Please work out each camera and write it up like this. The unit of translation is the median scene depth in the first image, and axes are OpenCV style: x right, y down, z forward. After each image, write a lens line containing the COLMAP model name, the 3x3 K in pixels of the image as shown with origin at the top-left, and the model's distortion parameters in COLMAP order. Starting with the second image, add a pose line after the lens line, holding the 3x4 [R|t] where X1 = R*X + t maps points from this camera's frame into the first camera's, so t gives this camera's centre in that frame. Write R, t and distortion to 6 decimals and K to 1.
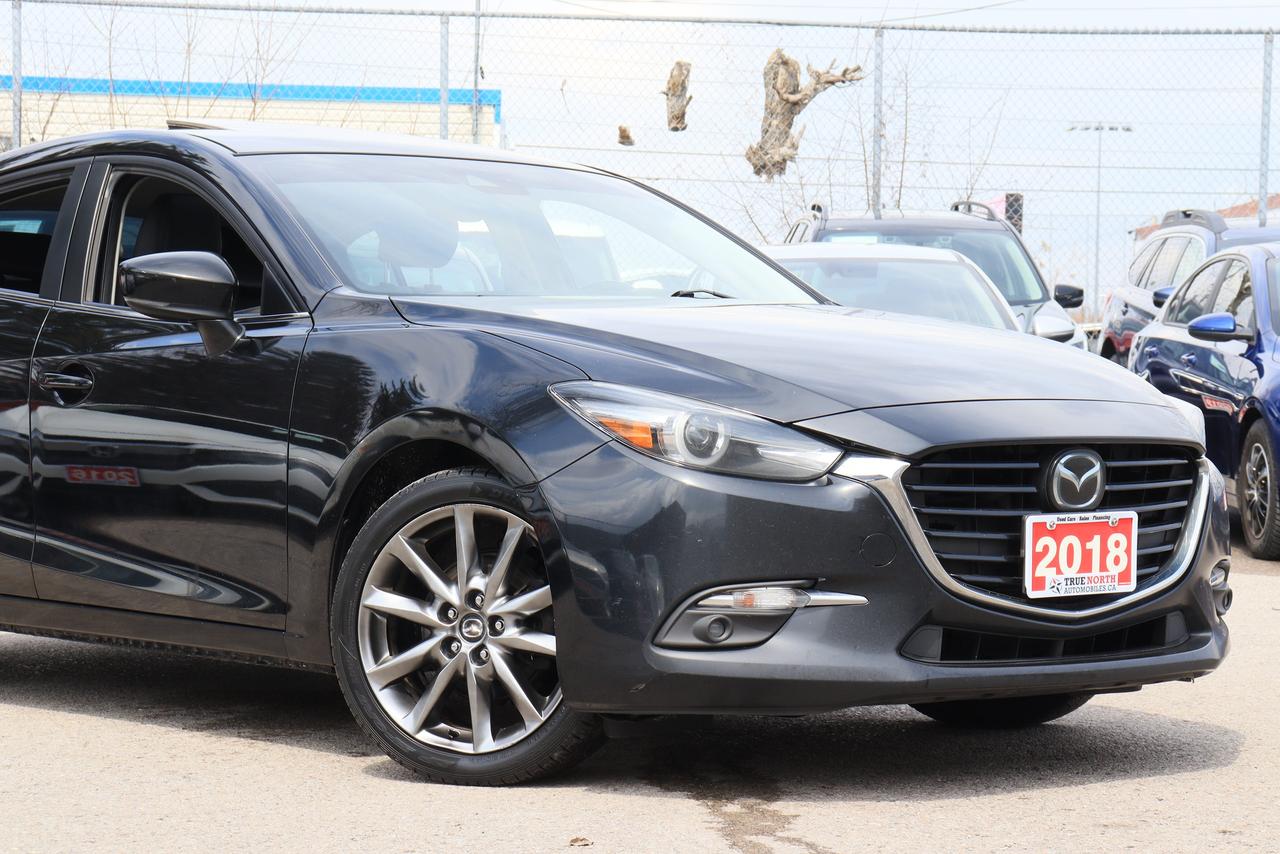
lens RADIAL K [[3095.2, 0, 646.1], [0, 3095.2, 426.1], [0, 0, 1]] dist [0.395978, 0.000000]
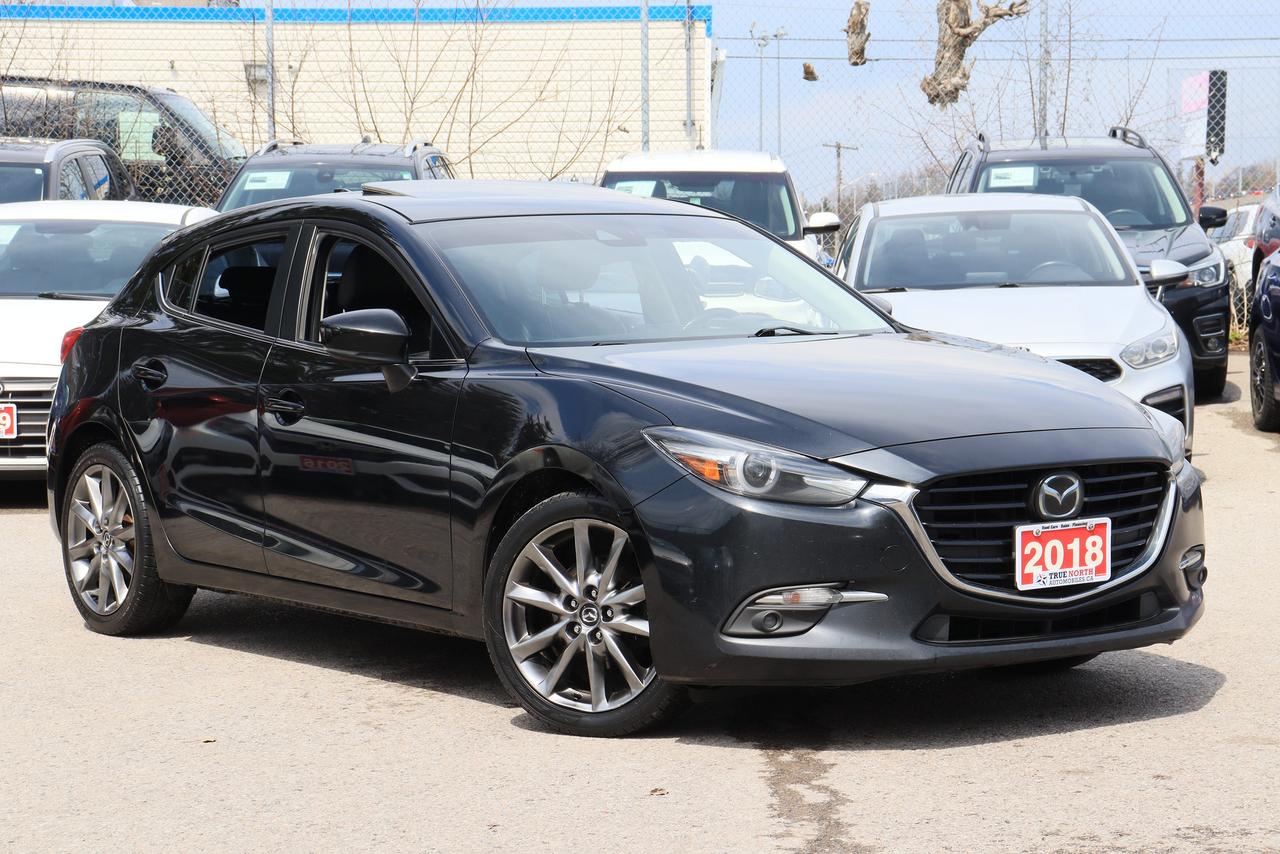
lens RADIAL K [[2979.9, 0, 631.9], [0, 2979.9, 422.8], [0, 0, 1]] dist [0.325997, 0.000000]
pose [[0.996184, -0.017354, -0.085537, 0.068946], [0.021358, 0.998708, 0.046116, -0.071373], [0.084626, -0.047767, 0.995267, -0.226279]]
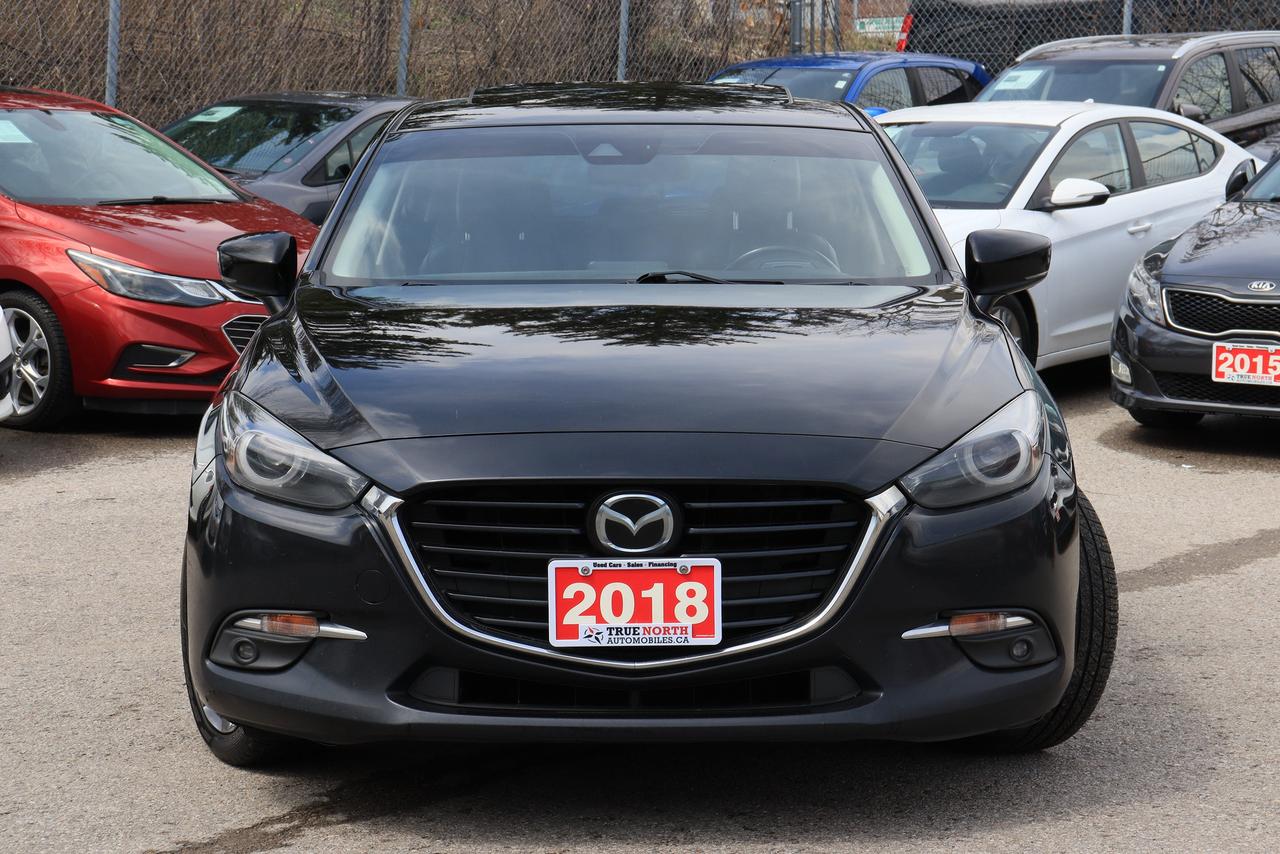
lens RADIAL K [[2867.1, 0, 641.6], [0, 2867.1, 428.4], [0, 0, 1]] dist [0.079825, 0.000000]
pose [[0.762768, 0.055930, -0.644249, 0.676631], [-0.003001, 0.996548, 0.082960, -0.079819], [0.646665, -0.061346, 0.760303, 0.353717]]
